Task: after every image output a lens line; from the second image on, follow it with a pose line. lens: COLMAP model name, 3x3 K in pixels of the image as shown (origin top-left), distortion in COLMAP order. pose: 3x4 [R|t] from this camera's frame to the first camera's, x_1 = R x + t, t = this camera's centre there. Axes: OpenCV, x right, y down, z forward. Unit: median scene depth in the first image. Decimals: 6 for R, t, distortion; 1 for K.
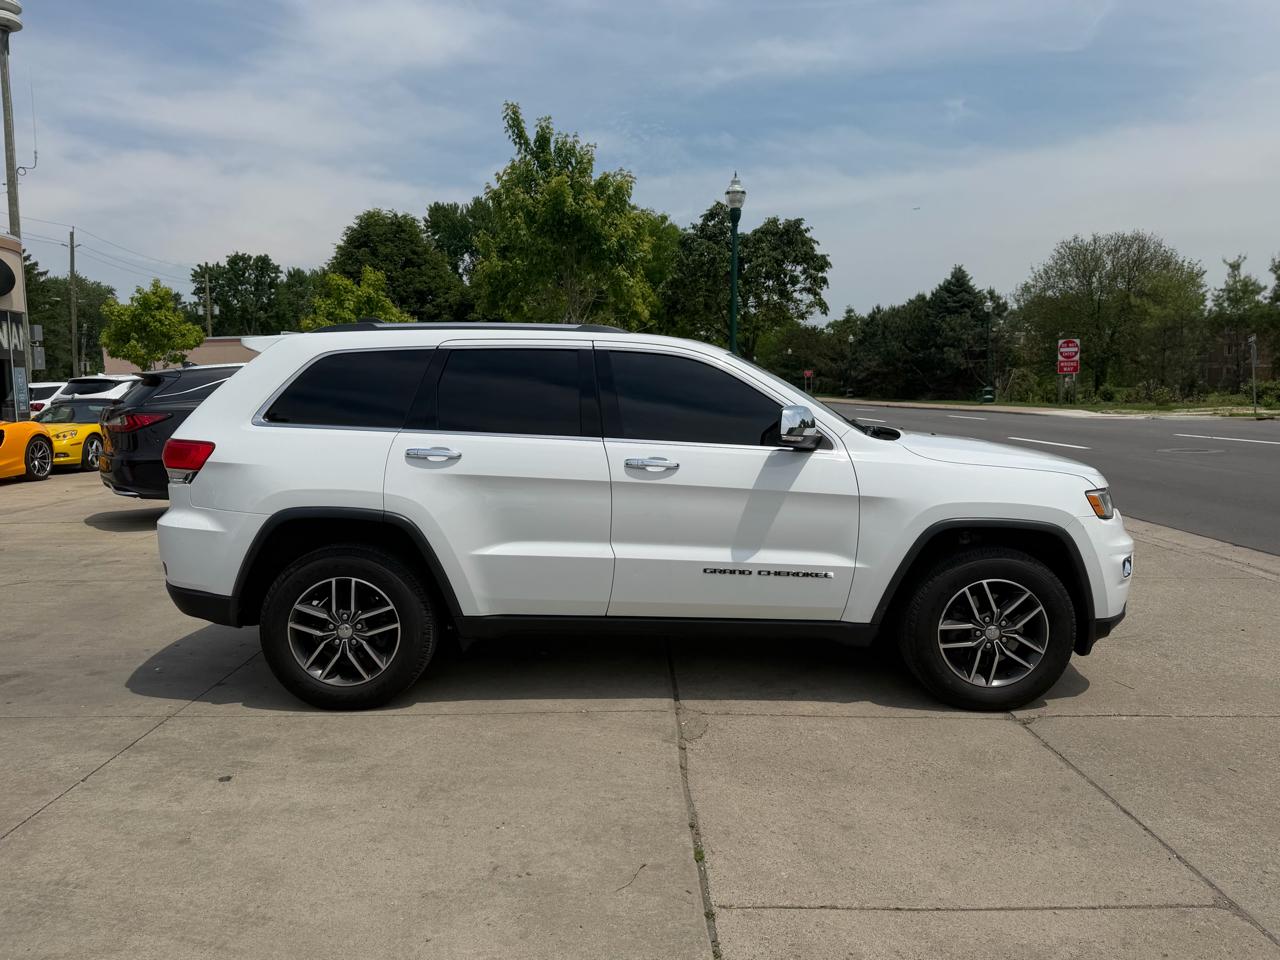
lens RADIAL K [[960.8, 0, 635.6], [0, 960.8, 489.9], [0, 0, 1]] dist [0.037803, -0.054697]
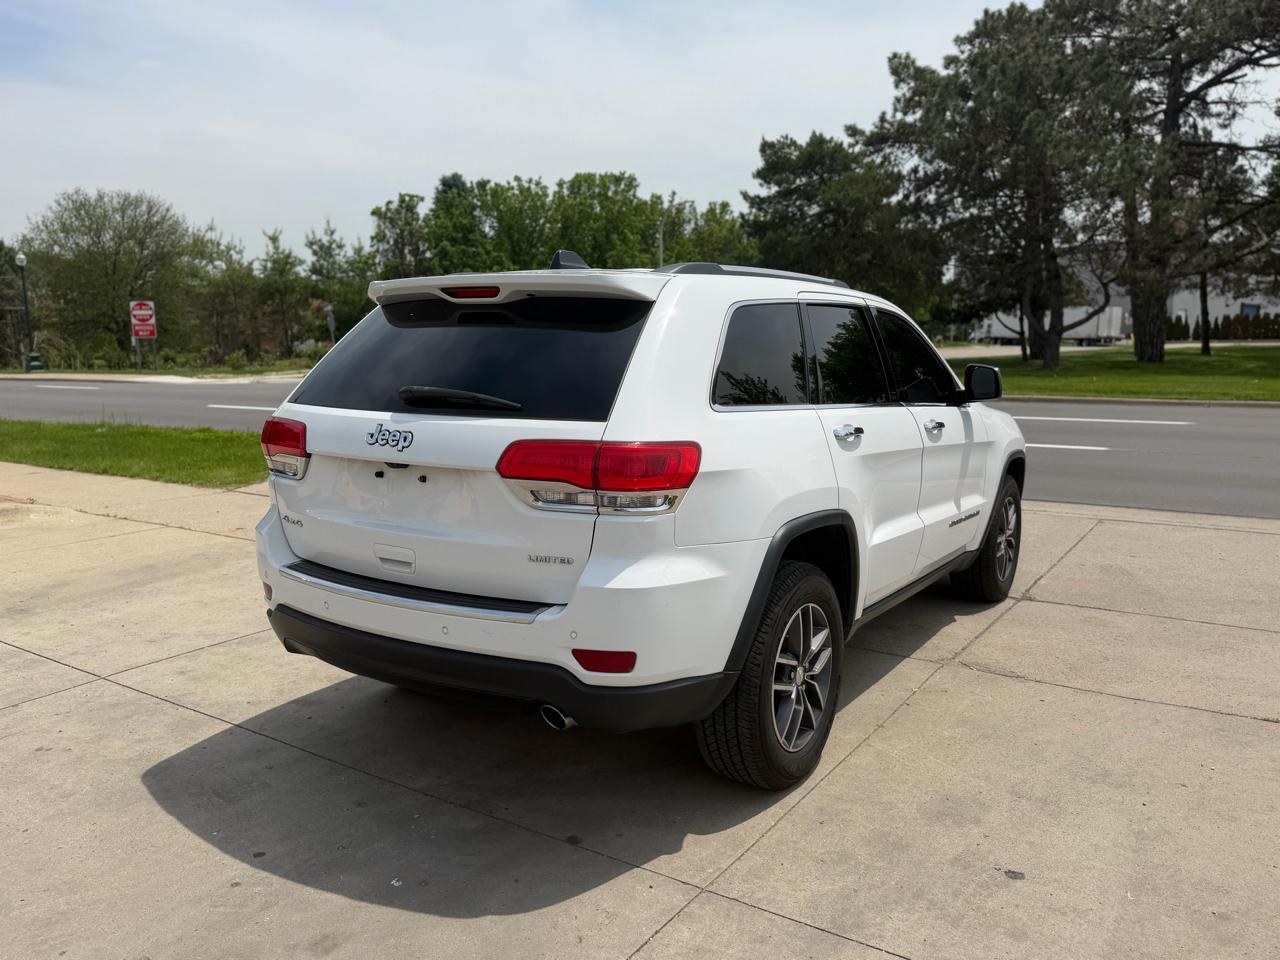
lens RADIAL K [[960.8, 0, 645.6], [0, 960.8, 504.7], [0, 0, 1]] dist [0.037803, -0.054697]
pose [[0.553362, -0.134988, 0.821930, -0.926509], [0.093159, 0.990619, 0.099973, -0.070380], [-0.827715, 0.021249, 0.560746, 0.645489]]
